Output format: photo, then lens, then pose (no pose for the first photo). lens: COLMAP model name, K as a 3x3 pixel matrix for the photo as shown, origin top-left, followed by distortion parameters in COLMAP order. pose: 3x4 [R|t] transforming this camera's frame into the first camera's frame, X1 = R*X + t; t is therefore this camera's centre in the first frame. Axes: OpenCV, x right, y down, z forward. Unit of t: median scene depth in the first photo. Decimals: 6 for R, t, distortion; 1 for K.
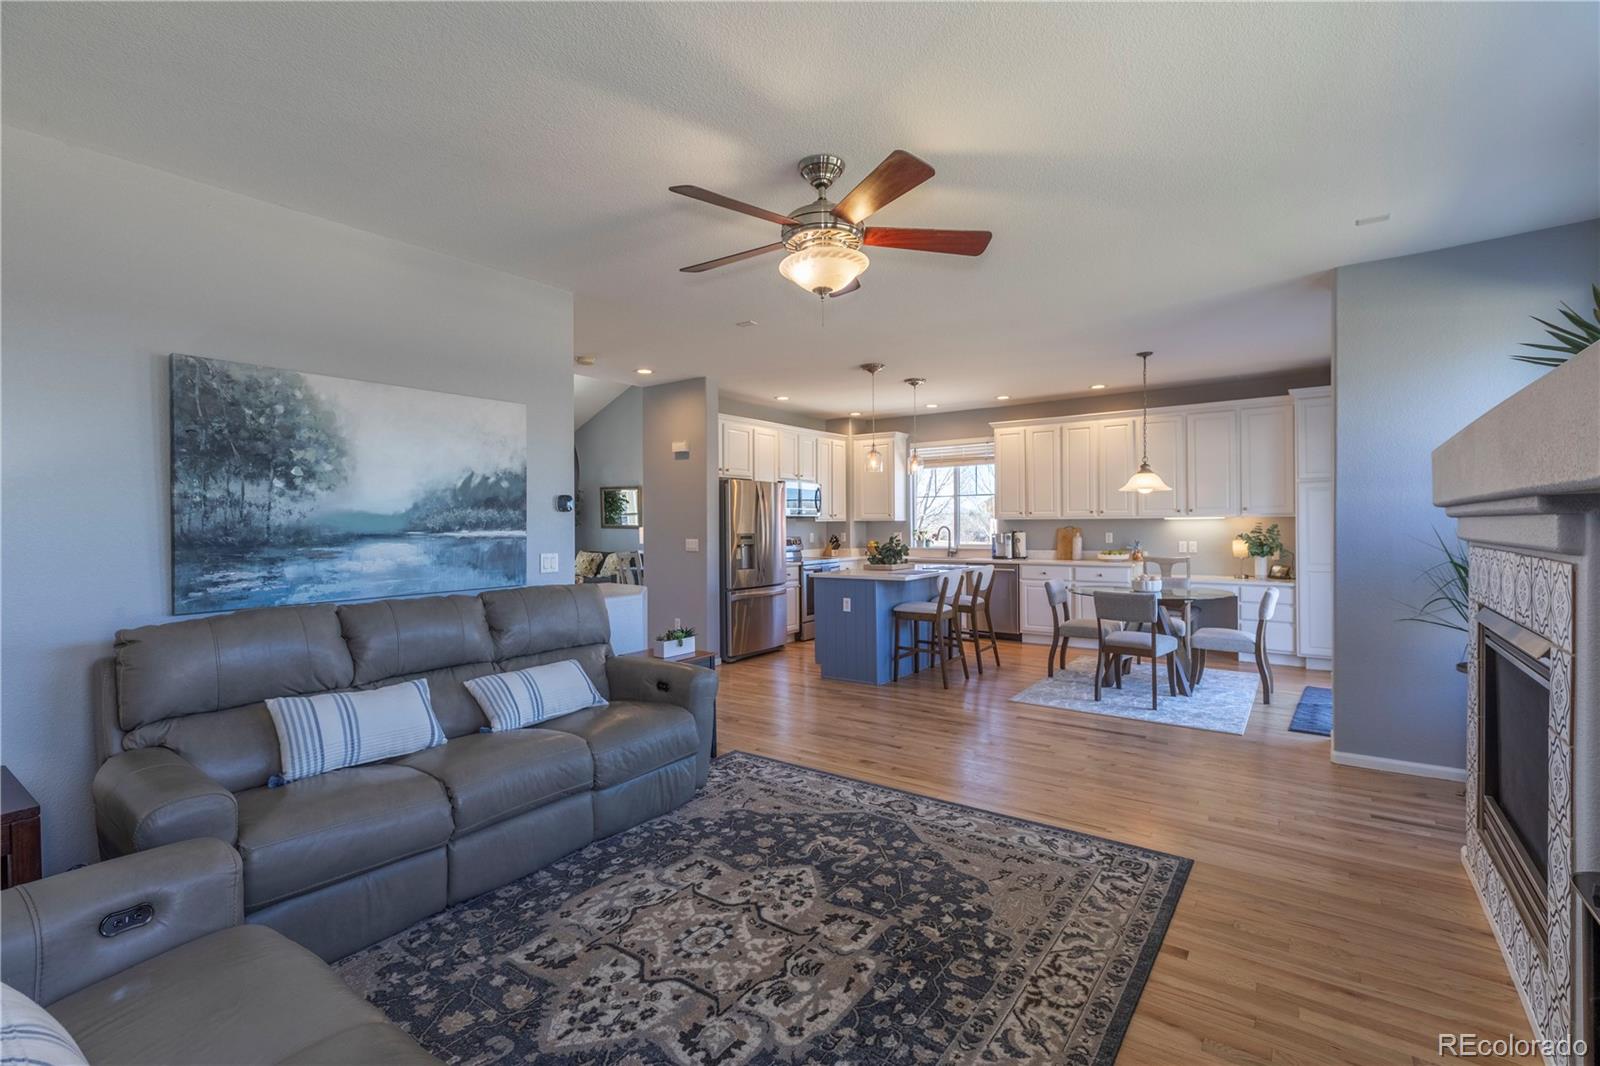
lens RADIAL K [[731.2, 0, 803.6], [0, 731.2, 523.5], [0, 0, 1]] dist [0.000626, -0.001002]
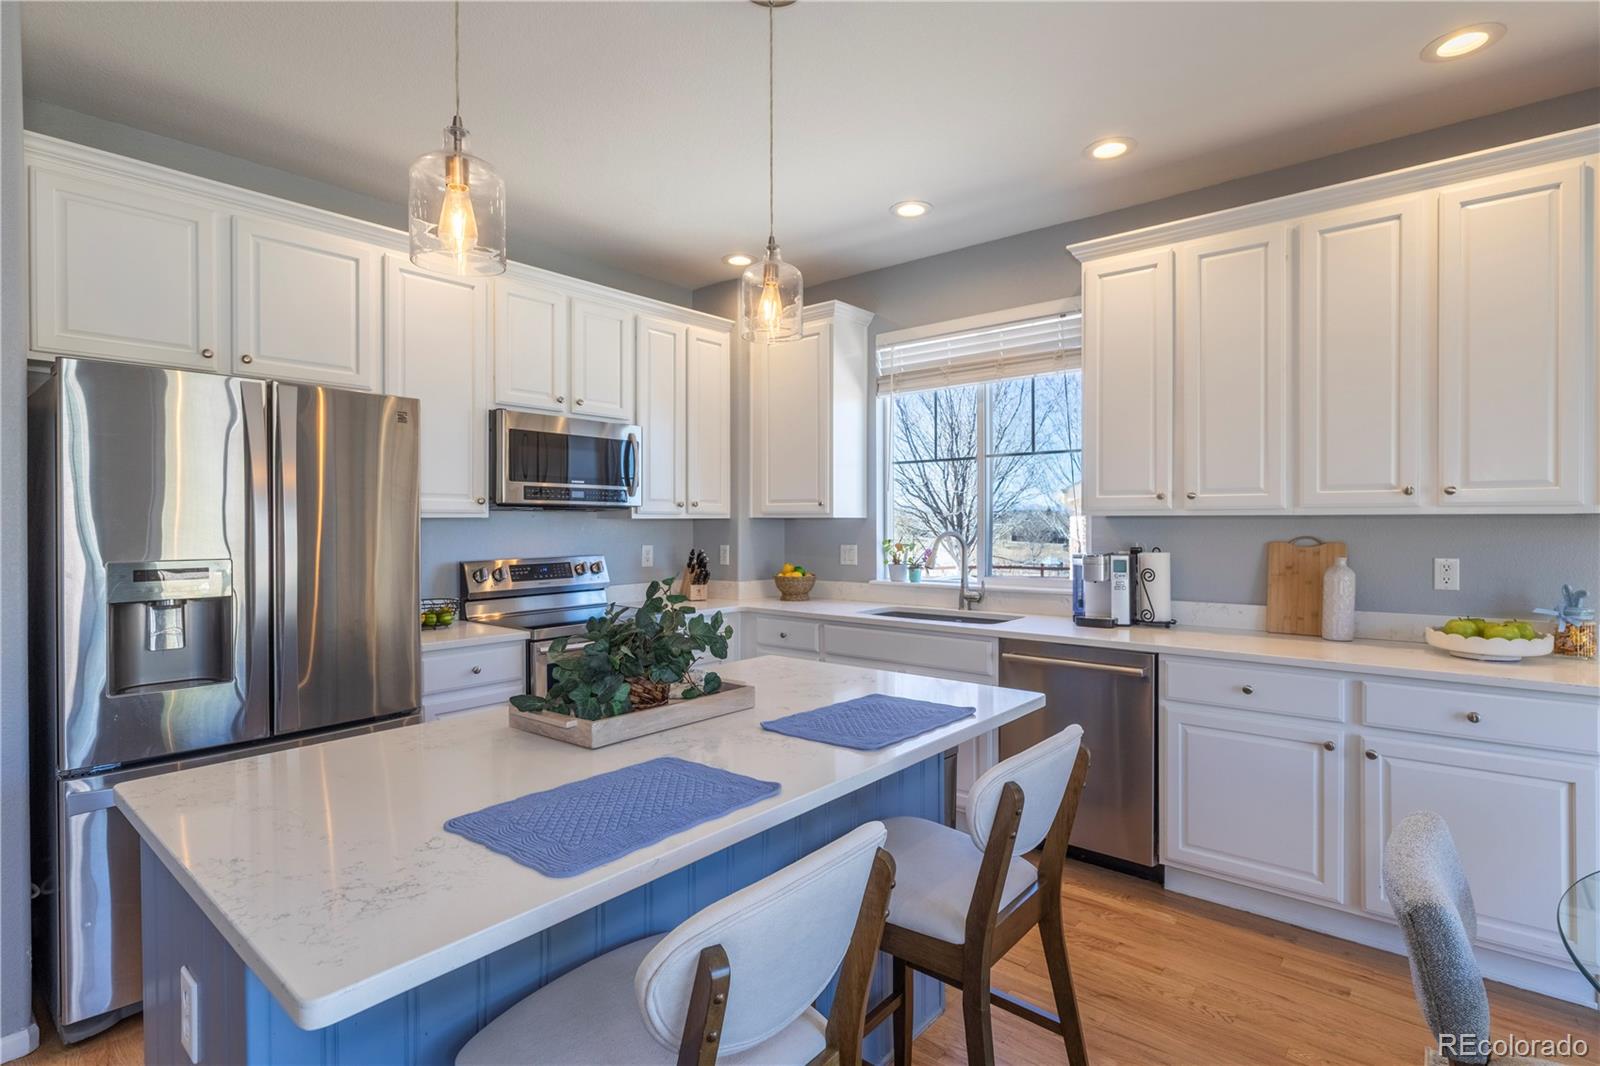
lens RADIAL K [[793.6, 0, 805.2], [0, 793.6, 529.2], [0, 0, 1]] dist [-0.009815, -0.000857]
pose [[0.997598, 0.004793, -0.069106, 0.167004], [-0.004033, 0.999930, 0.011143, -0.002666], [0.069155, -0.010838, 0.997547, 0.658134]]
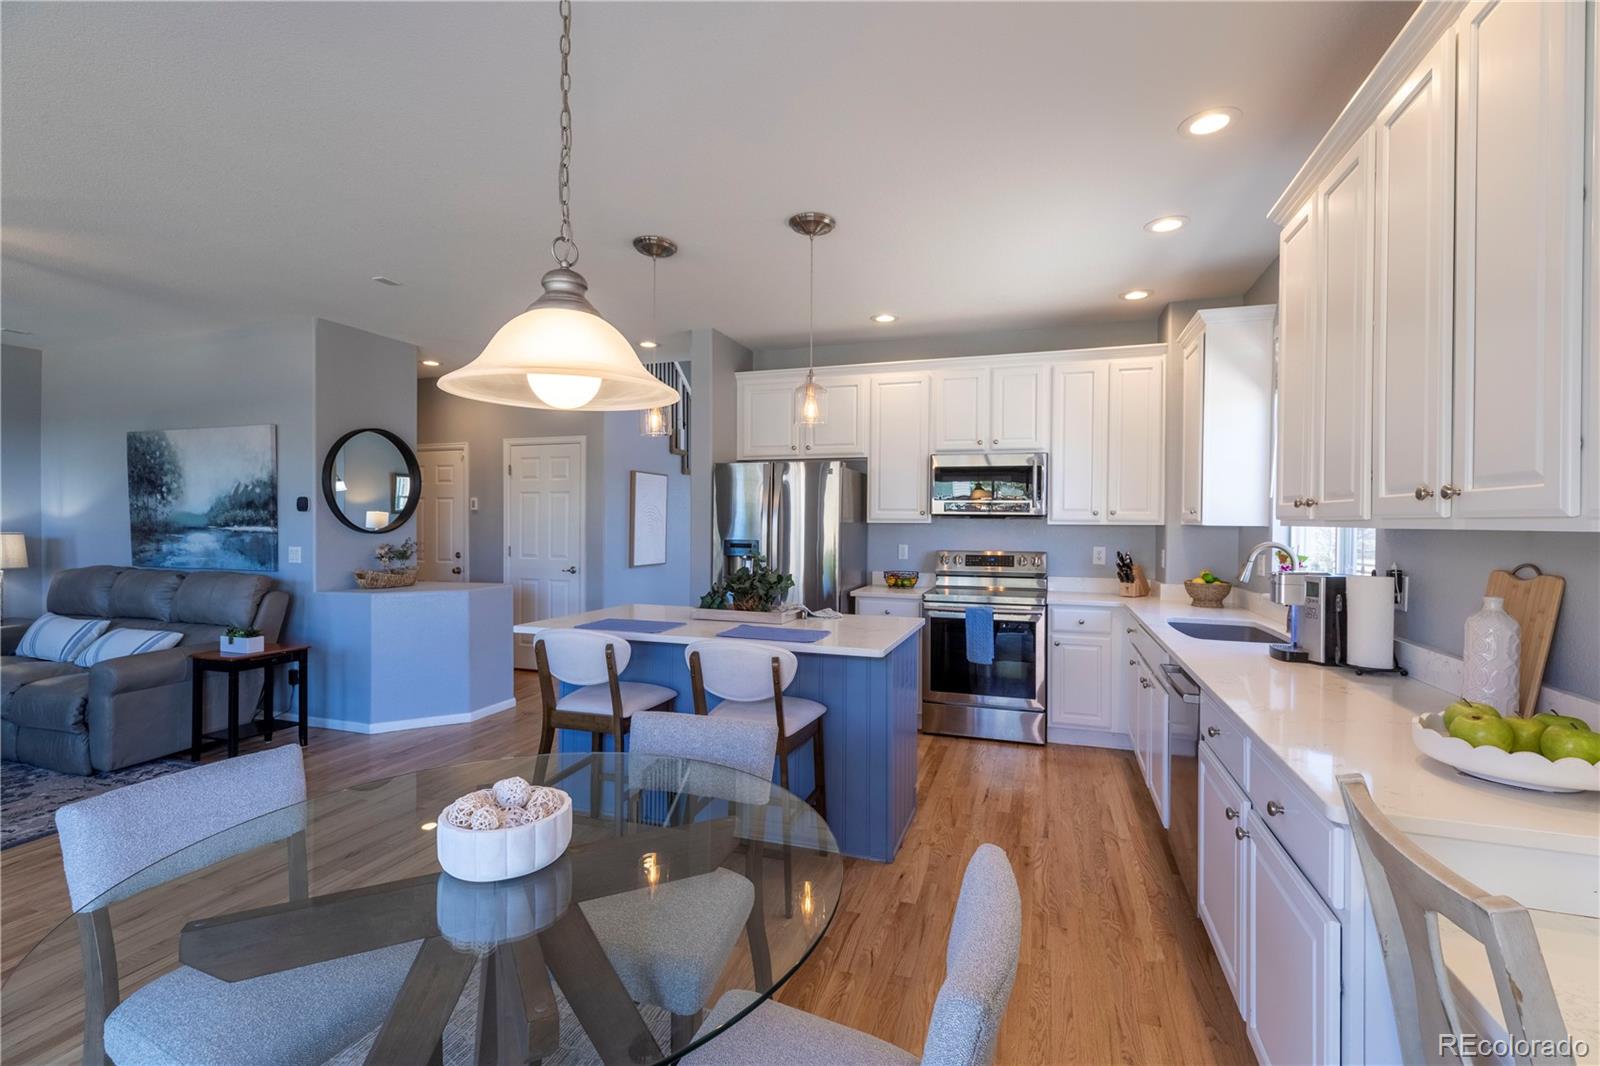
lens RADIAL K [[731.2, 0, 801.7], [0, 731.2, 527.6], [0, 0, 1]] dist [0.000626, -0.001002]
pose [[0.297725, 0.017294, -0.954495, 0.571830], [-0.008841, 0.999843, 0.015358, -0.008750], [0.954611, 0.003866, 0.297831, 0.794260]]
